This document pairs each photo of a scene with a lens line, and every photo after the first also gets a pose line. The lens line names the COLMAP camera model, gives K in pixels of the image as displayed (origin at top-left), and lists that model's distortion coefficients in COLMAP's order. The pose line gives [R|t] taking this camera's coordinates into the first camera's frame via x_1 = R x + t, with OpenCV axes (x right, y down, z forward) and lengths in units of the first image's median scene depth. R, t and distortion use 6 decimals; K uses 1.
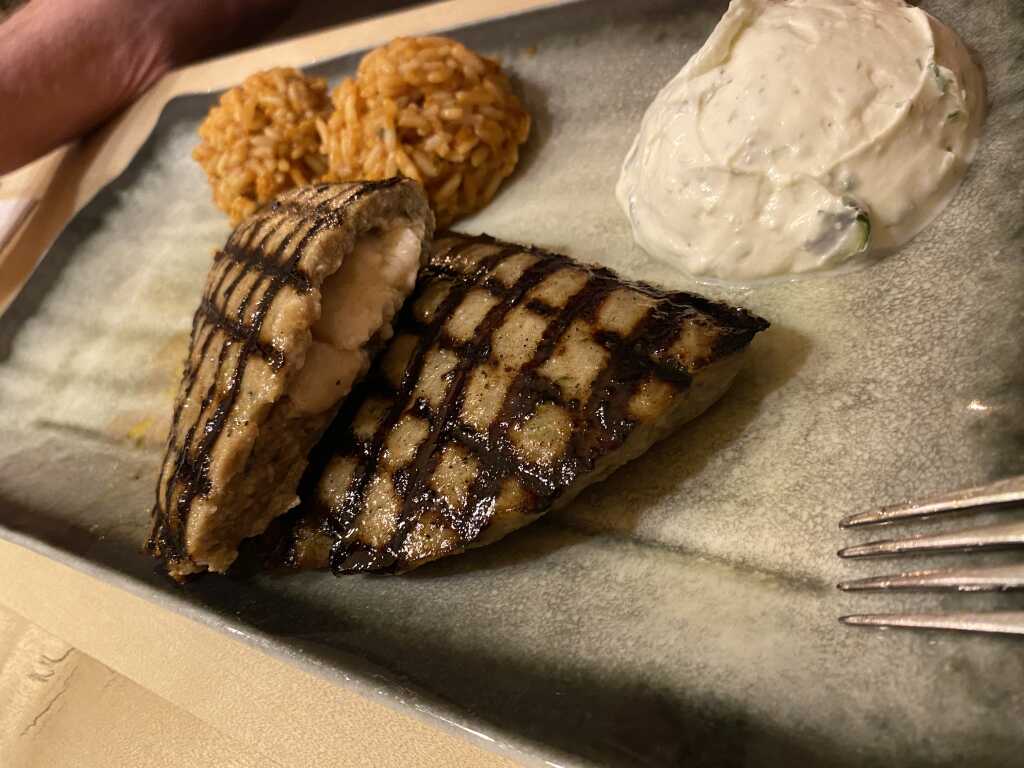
lens RADIAL K [[823.4, 0, 512.0], [0, 823.4, 384.0], [0, 0, 1]] dist [-0.032137, -0.006048]
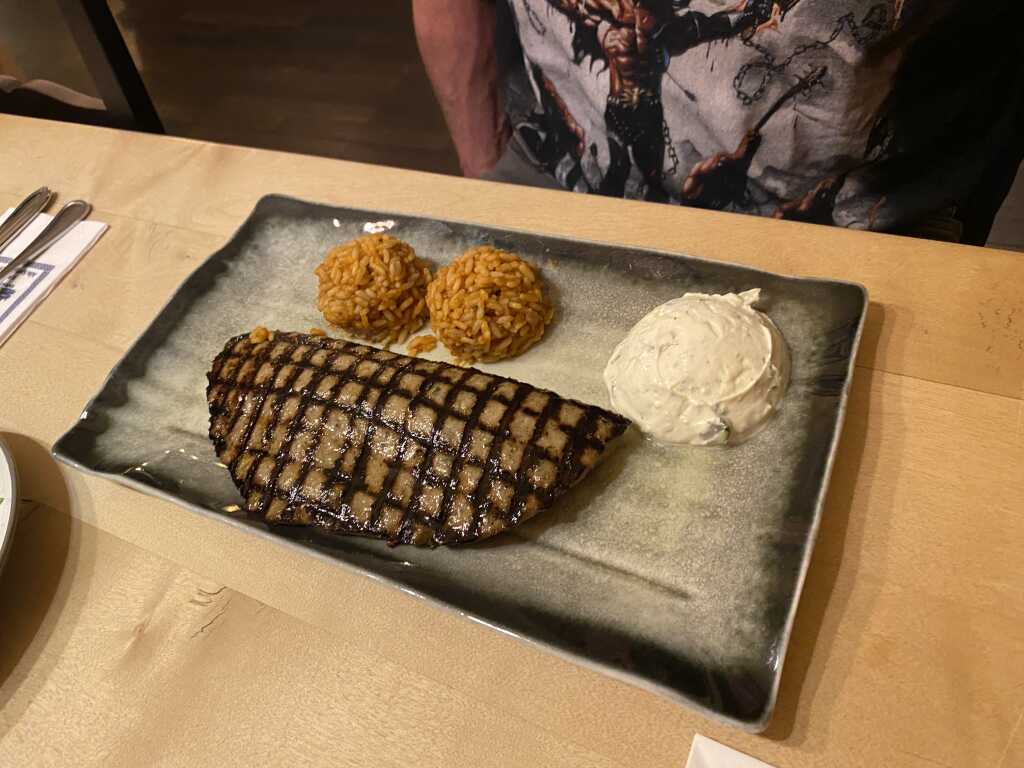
lens RADIAL K [[823.4, 0, 512.0], [0, 823.4, 384.0], [0, 0, 1]] dist [-0.032137, -0.006048]
pose [[0.963608, 0.169118, 0.207025, -0.570292], [-0.168197, 0.985504, -0.022172, -0.174375], [-0.207774, -0.013456, 0.978084, -0.969979]]
